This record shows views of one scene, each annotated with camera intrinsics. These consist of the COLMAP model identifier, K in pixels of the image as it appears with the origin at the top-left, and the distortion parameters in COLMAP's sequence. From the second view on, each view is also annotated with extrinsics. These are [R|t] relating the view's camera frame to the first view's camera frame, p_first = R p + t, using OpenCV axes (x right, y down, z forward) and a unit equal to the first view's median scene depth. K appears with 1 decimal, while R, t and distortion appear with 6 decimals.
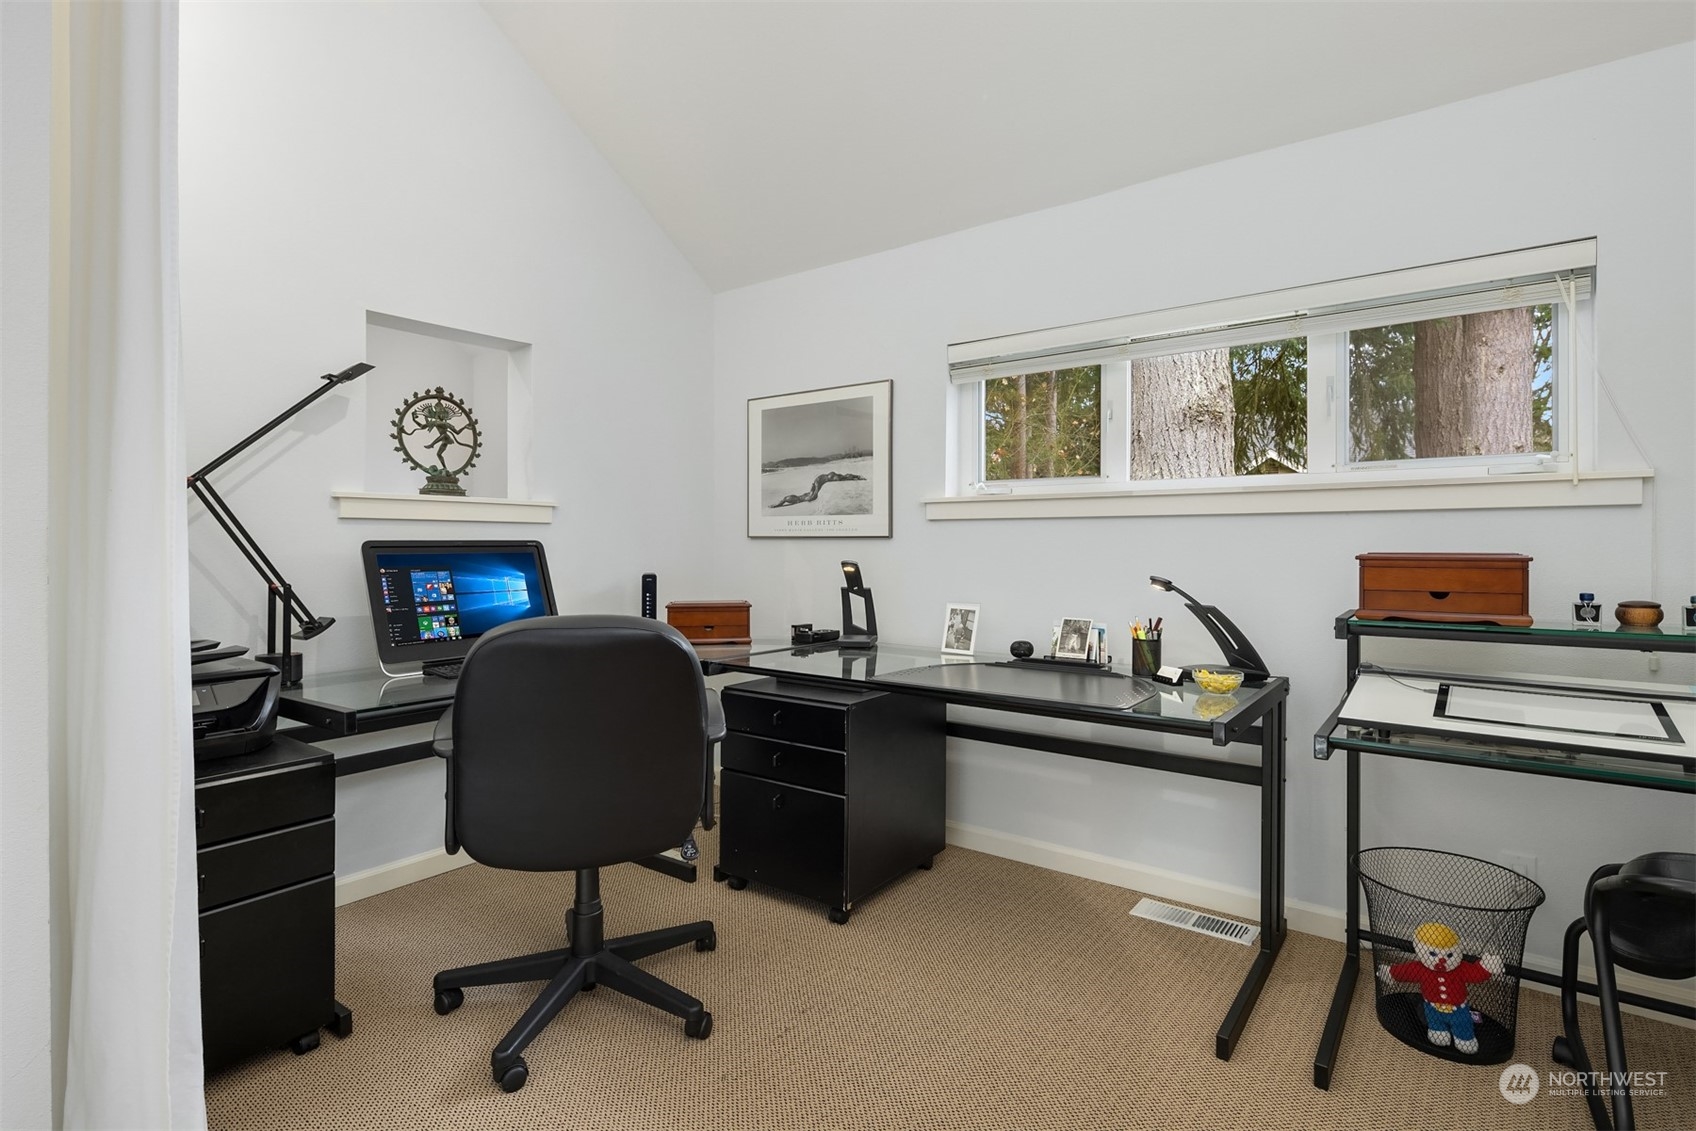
lens RADIAL K [[825.5, 0, 848.0], [0, 825.5, 565.5], [0, 0, 1]] dist [-0.016210, 0.000447]
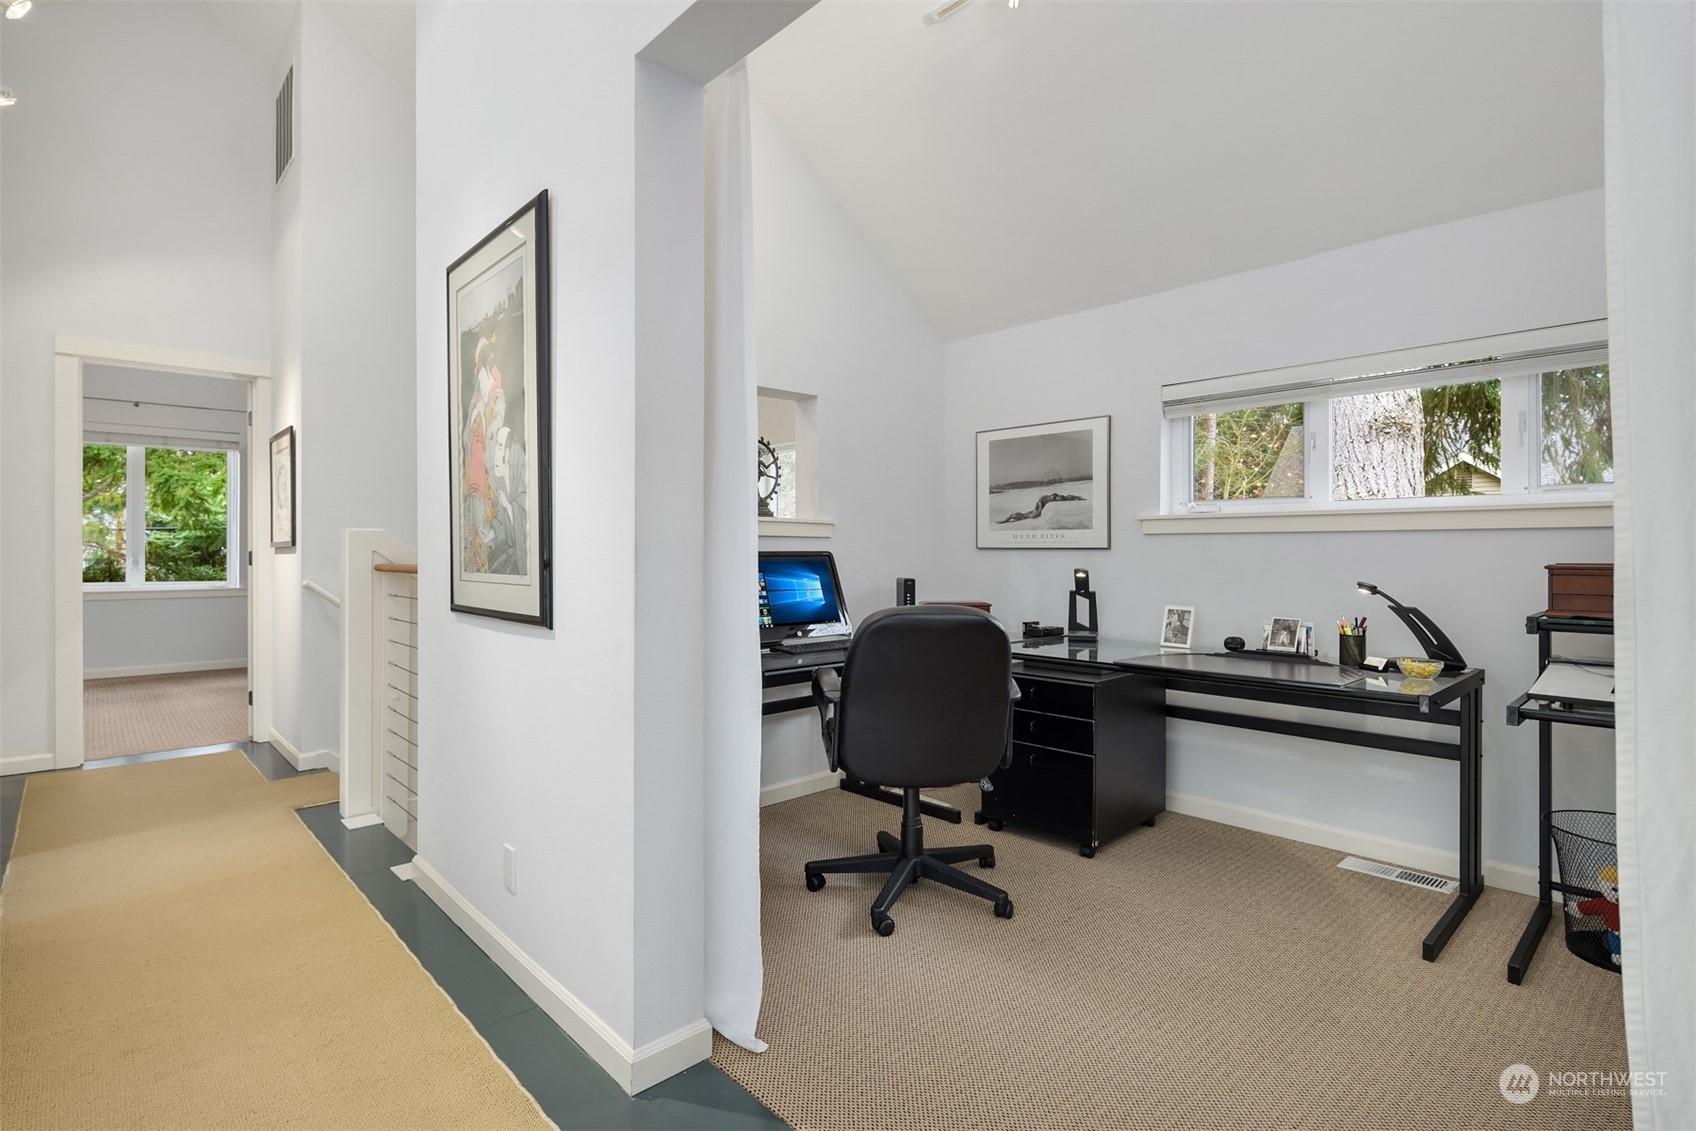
lens RADIAL K [[824.2, 0, 844.0], [0, 824.2, 558.7], [0, 0, 1]] dist [-0.014966, -0.001004]
pose [[0.984794, 0.003247, -0.173695, -0.142493], [-0.006499, 0.999814, -0.018157, 0.004572], [0.173604, 0.019010, 0.984632, -0.271274]]
